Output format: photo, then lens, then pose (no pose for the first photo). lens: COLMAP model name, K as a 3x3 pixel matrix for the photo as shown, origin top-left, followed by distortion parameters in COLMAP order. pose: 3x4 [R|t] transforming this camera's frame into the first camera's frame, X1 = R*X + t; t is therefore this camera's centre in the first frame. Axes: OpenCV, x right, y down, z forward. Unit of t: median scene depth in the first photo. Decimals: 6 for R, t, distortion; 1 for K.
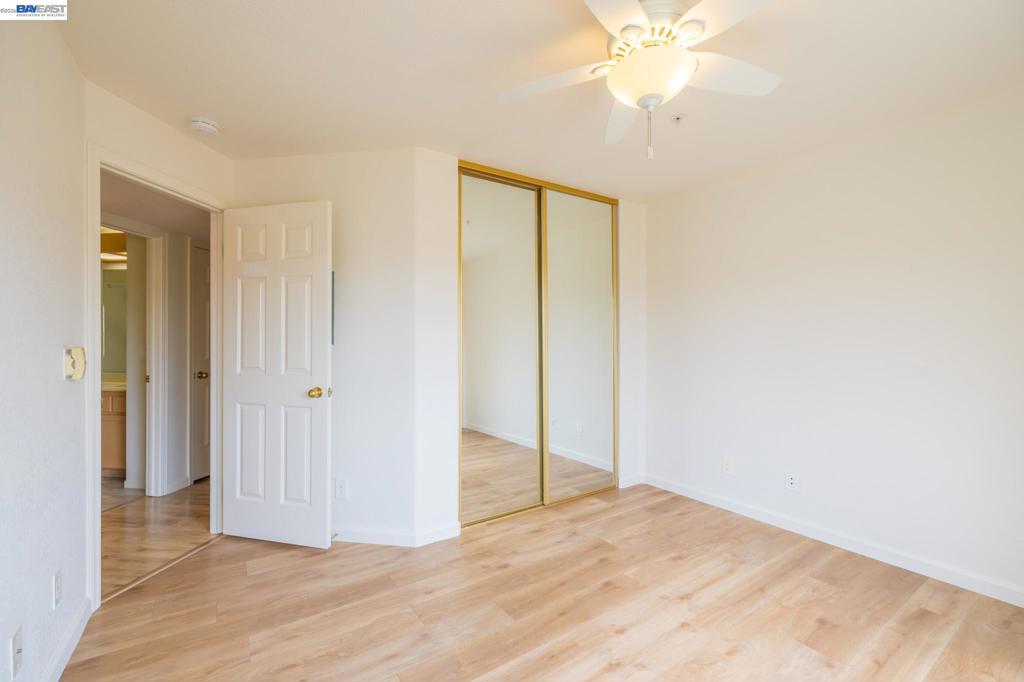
lens RADIAL K [[440.7, 0, 508.1], [0, 440.7, 341.3], [0, 0, 1]] dist [0.005677, -0.000705]
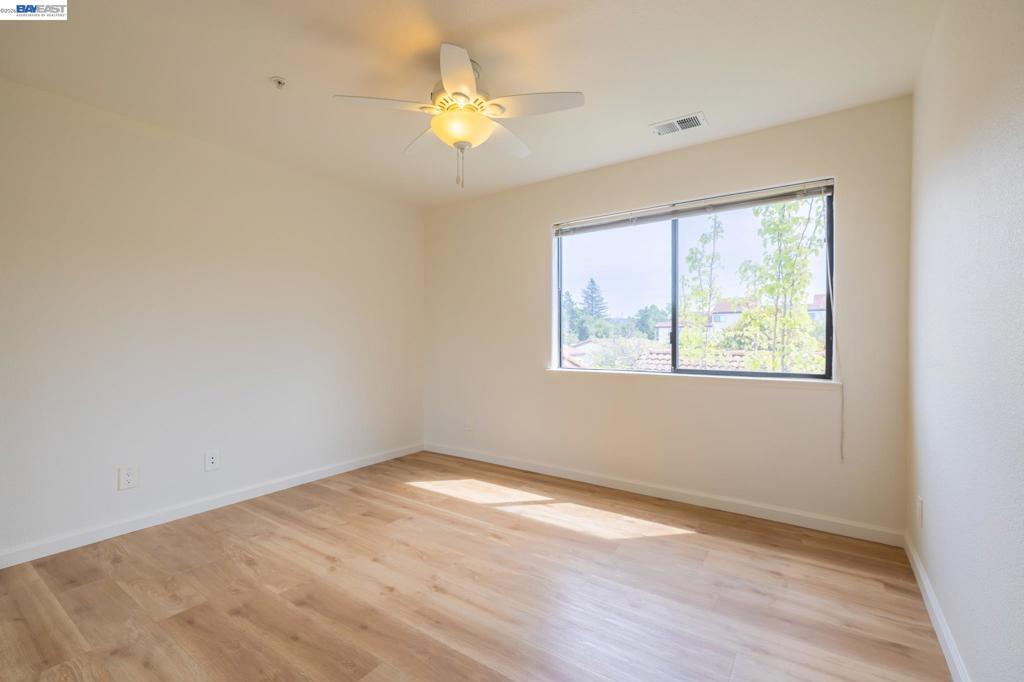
lens RADIAL K [[440.7, 0, 516.5], [0, 440.7, 334.0], [0, 0, 1]] dist [0.005677, -0.000705]
pose [[-0.373436, 0.010905, 0.927592, -0.669587], [0.000579, 0.999933, -0.011522, 0.054338], [-0.927656, -0.003766, -0.373418, 0.900600]]
